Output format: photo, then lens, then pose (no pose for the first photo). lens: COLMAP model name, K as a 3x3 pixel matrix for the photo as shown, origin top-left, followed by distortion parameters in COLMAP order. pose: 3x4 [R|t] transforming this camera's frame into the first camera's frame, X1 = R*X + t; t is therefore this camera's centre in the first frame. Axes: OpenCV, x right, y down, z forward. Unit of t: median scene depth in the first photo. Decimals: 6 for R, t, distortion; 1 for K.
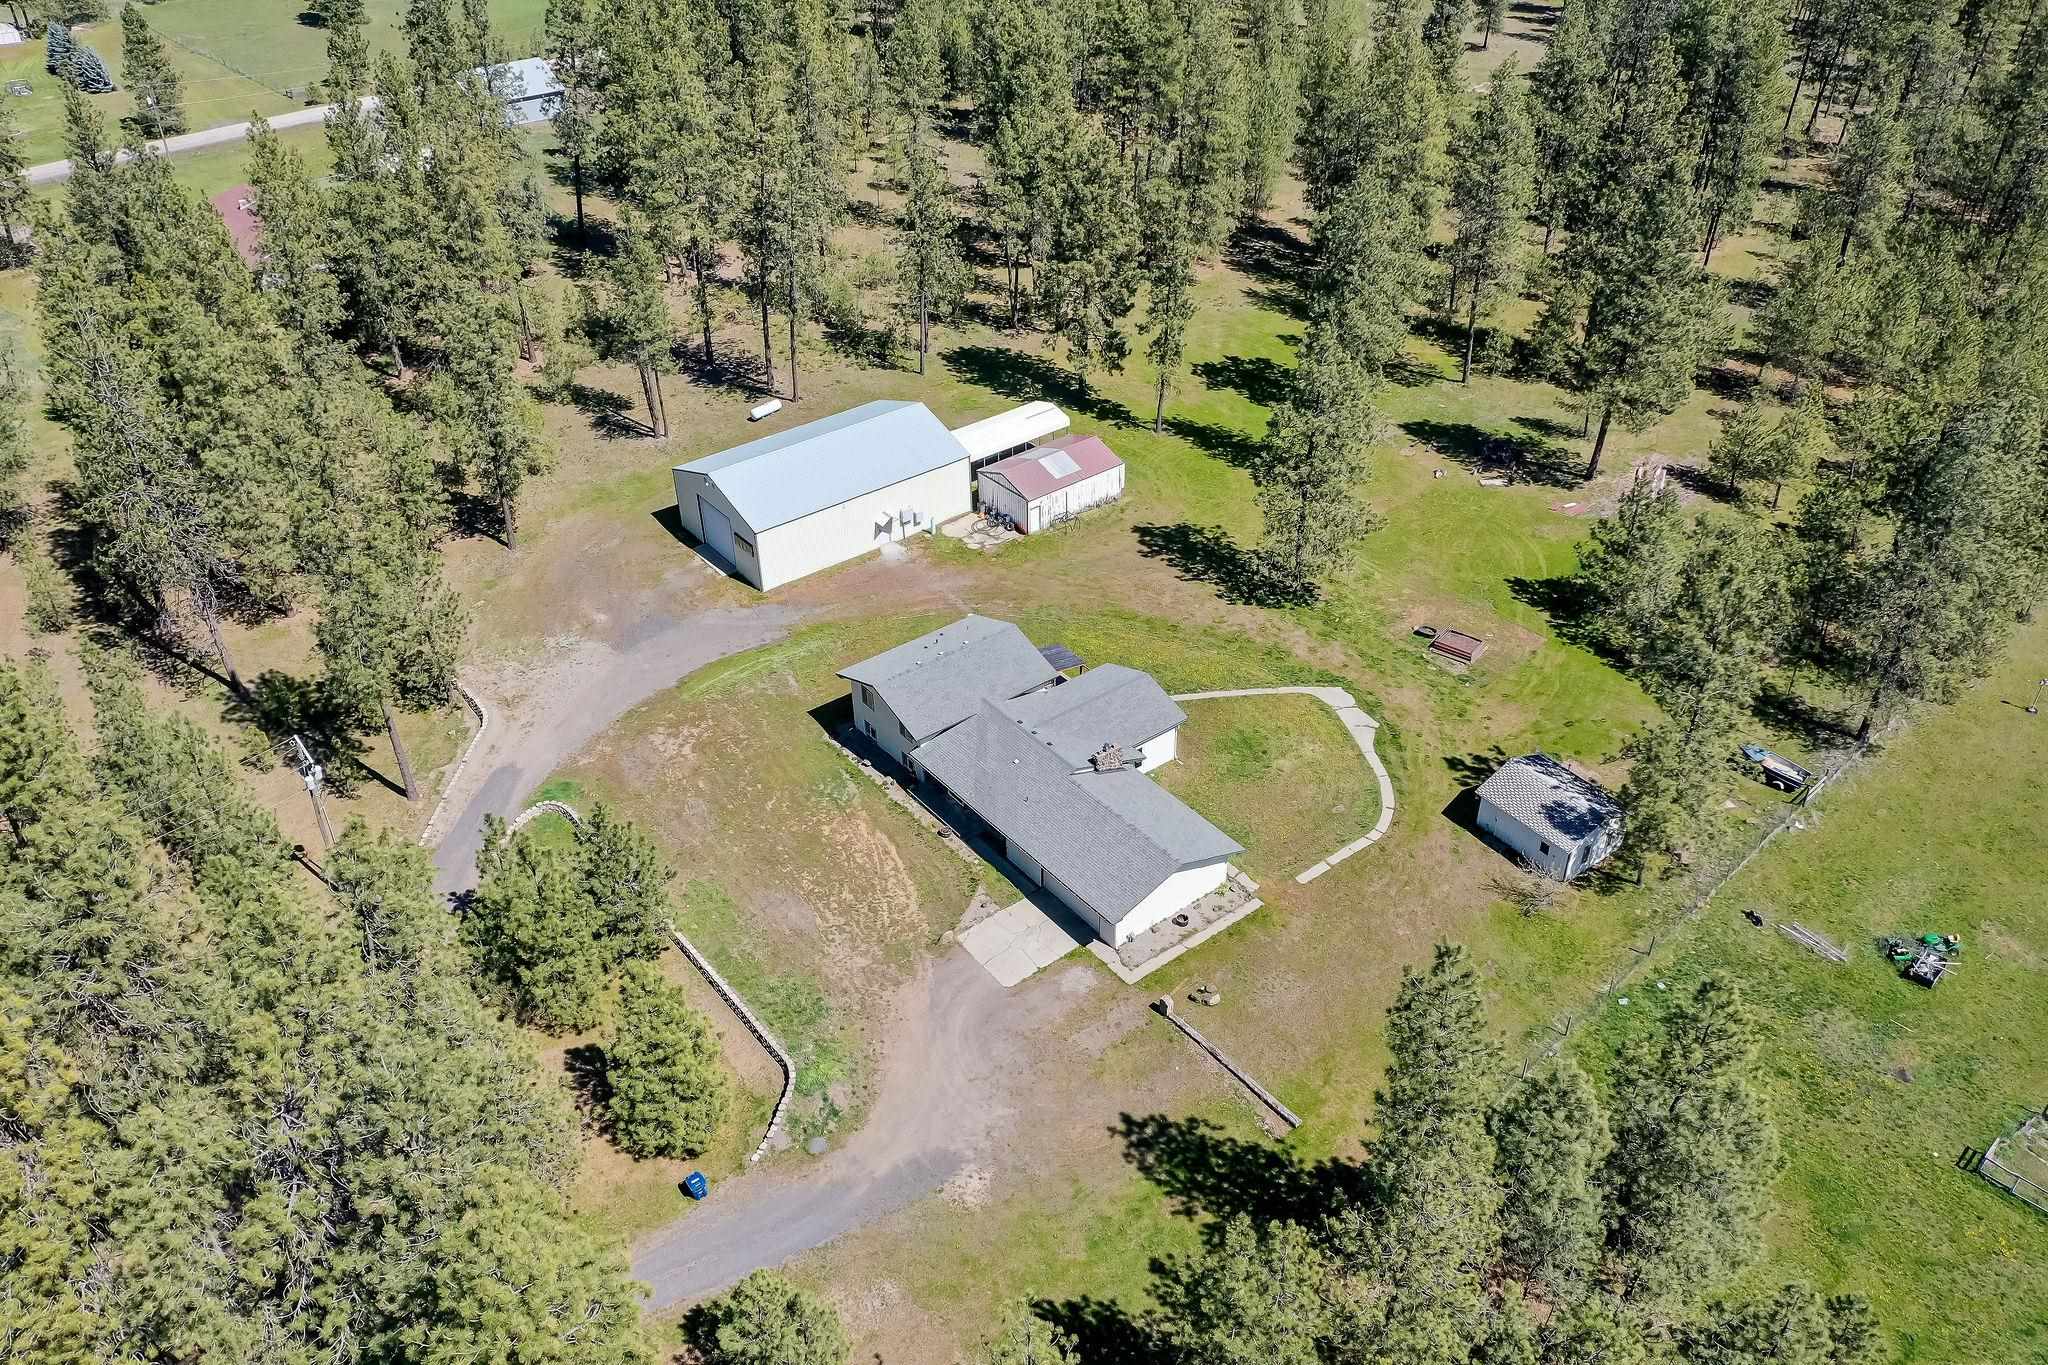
lens RADIAL K [[1645.8, 0, 1012.2], [0, 1645.8, 636.3], [0, 0, 1]] dist [0.000298, -0.005627]
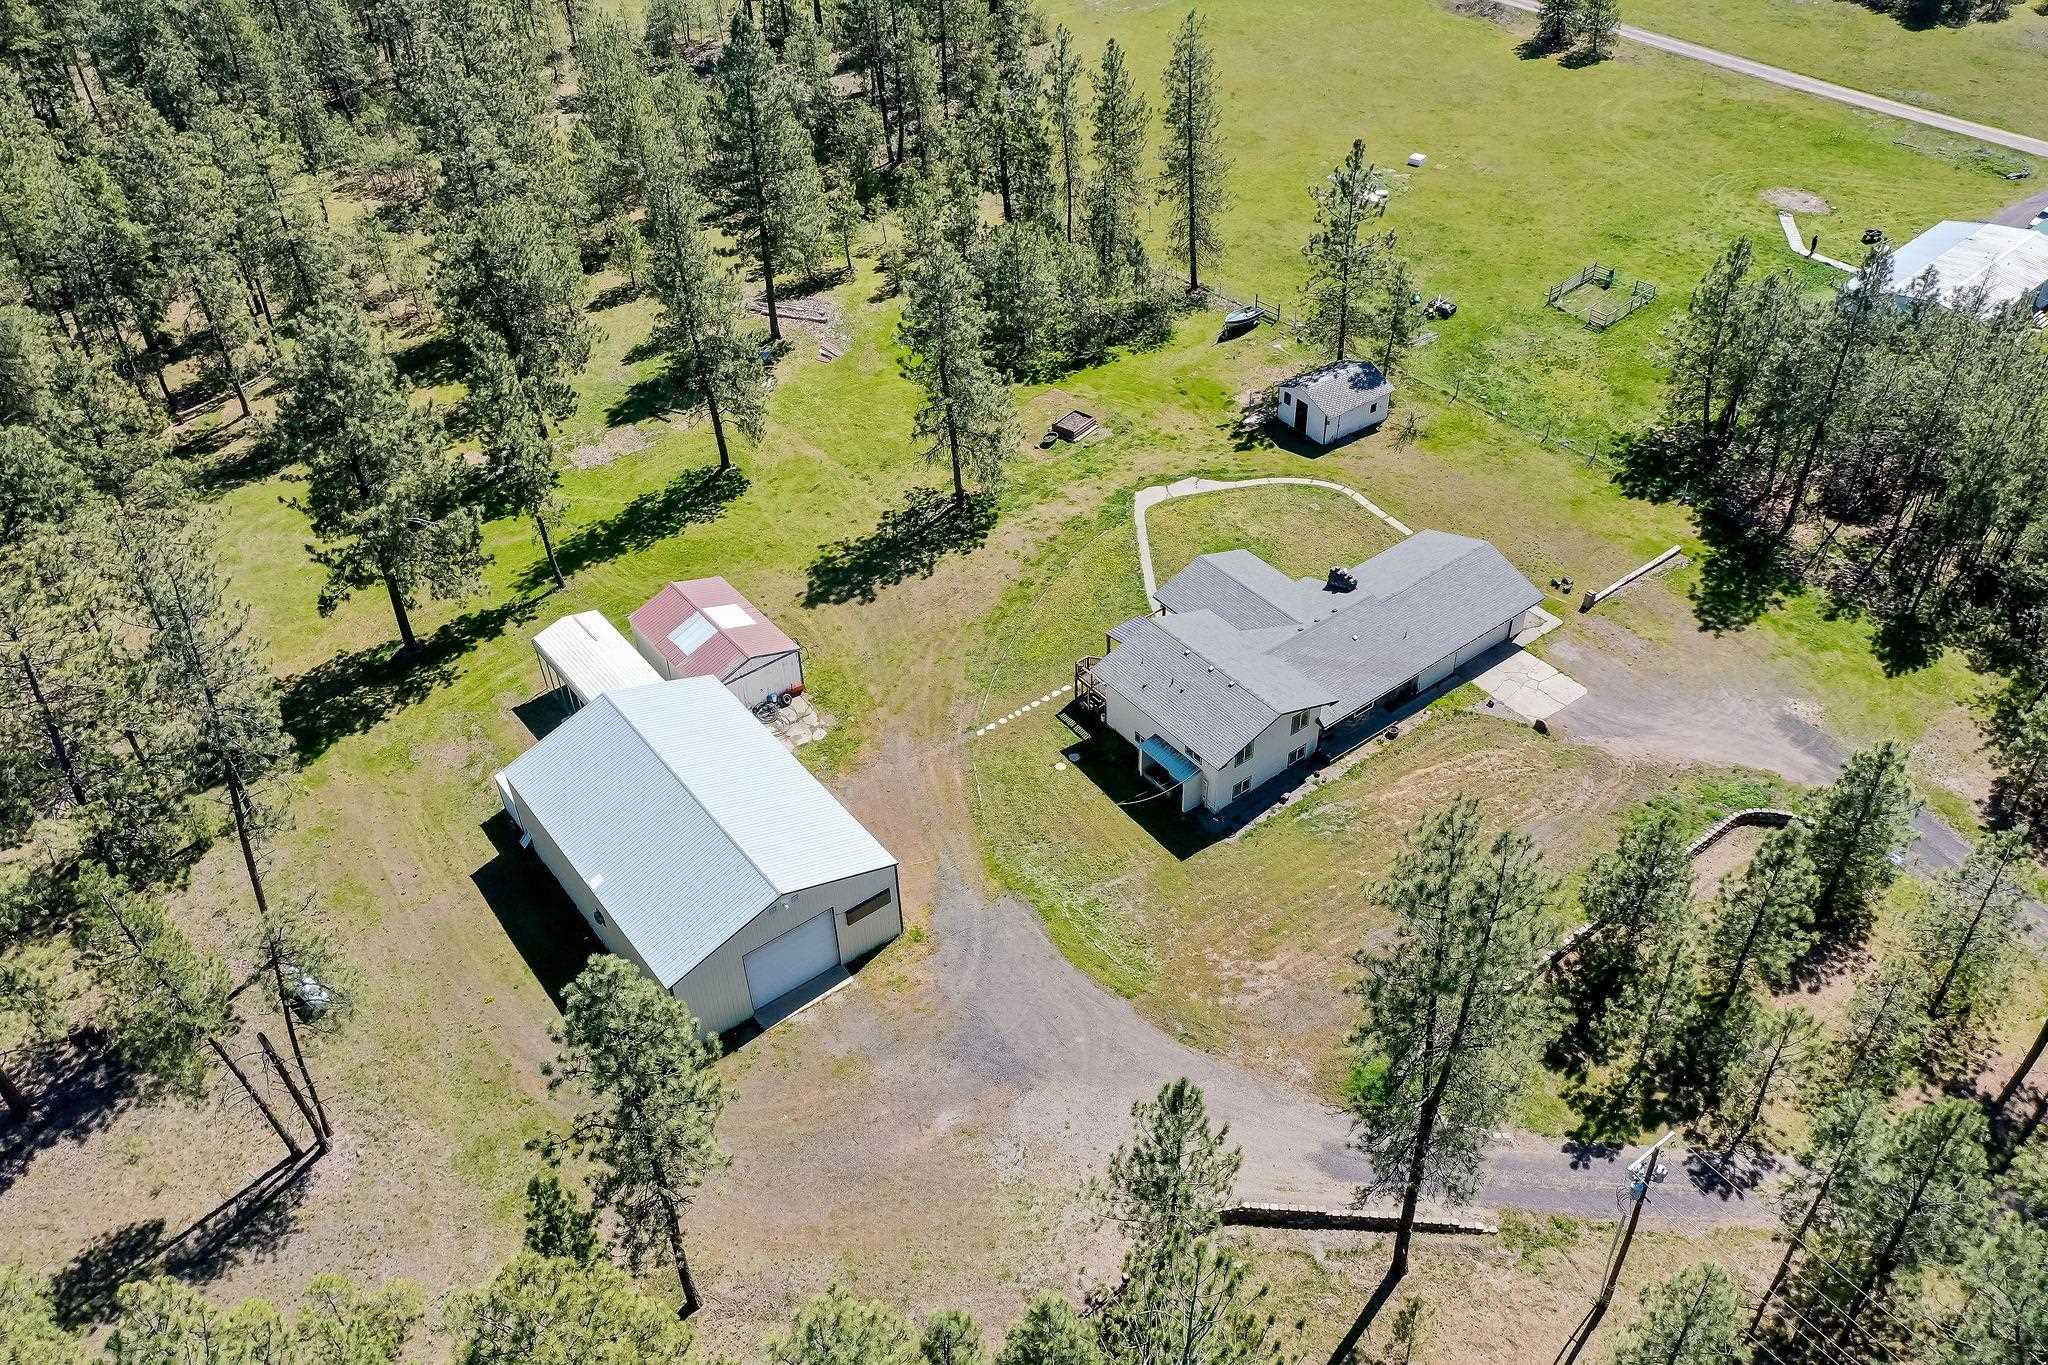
lens RADIAL K [[1596.5, 0, 1026.0], [0, 1596.5, 710.0], [0, 0, 1]] dist [0.003028, -0.009854]
pose [[-0.000803, -0.638615, 0.769526, -0.714603], [0.572168, 0.630823, 0.524105, -0.480850], [-0.820136, 0.440719, 0.364889, 0.764567]]
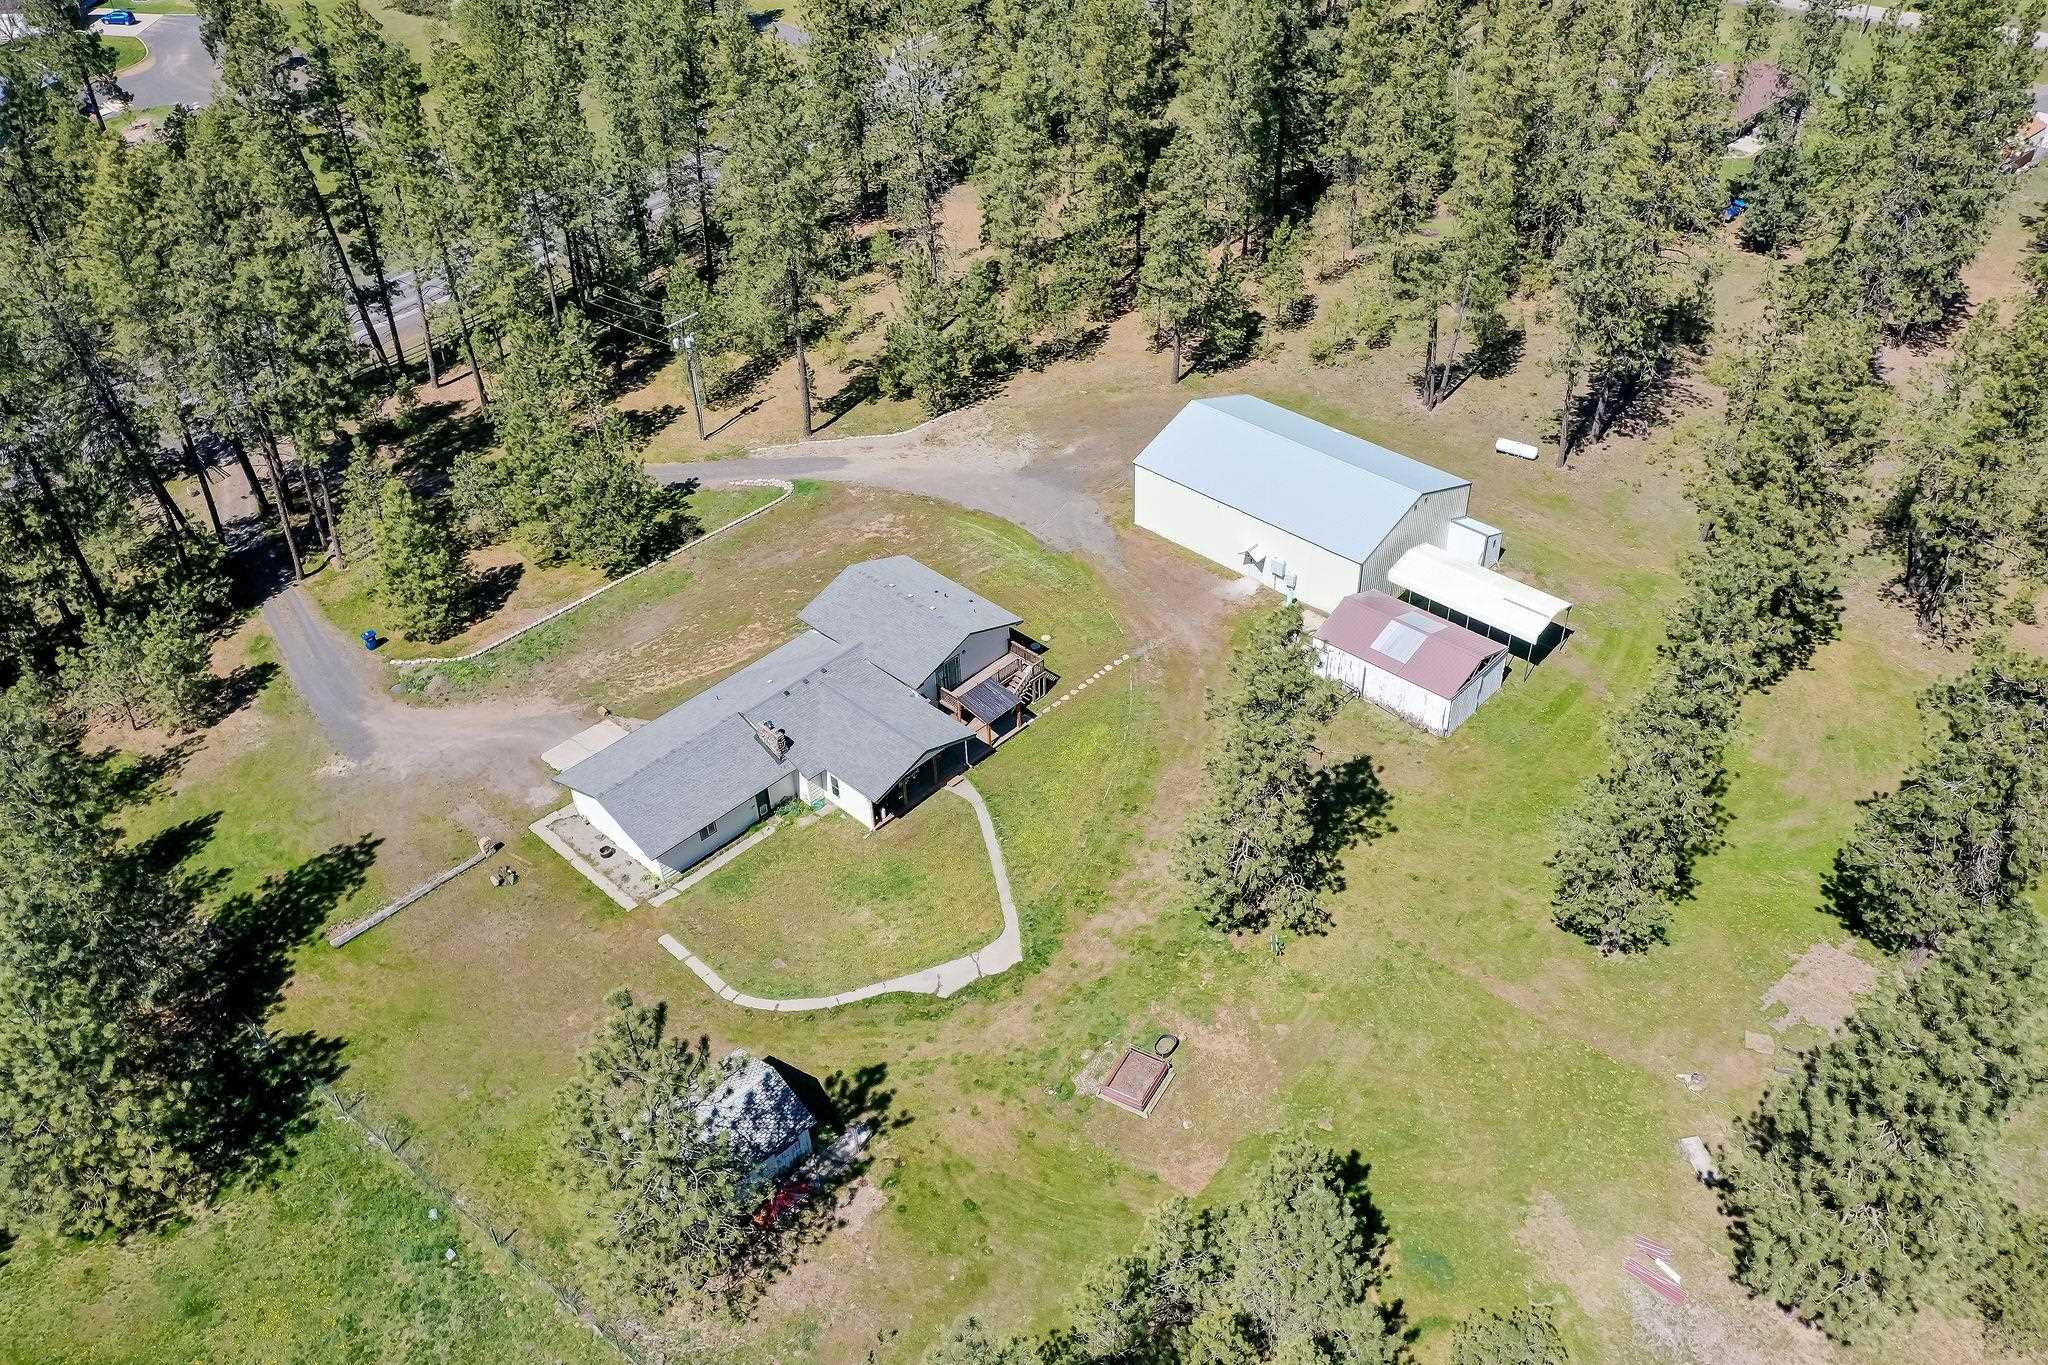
lens RADIAL K [[1596.5, 0, 1026.0], [0, 1596.5, 710.0], [0, 0, 1]] dist [0.003028, -0.009854]
pose [[0.154490, 0.638520, -0.753940, 0.715633], [-0.518685, 0.701900, 0.488163, -0.434957], [0.840891, 0.315641, 0.439627, 0.652071]]
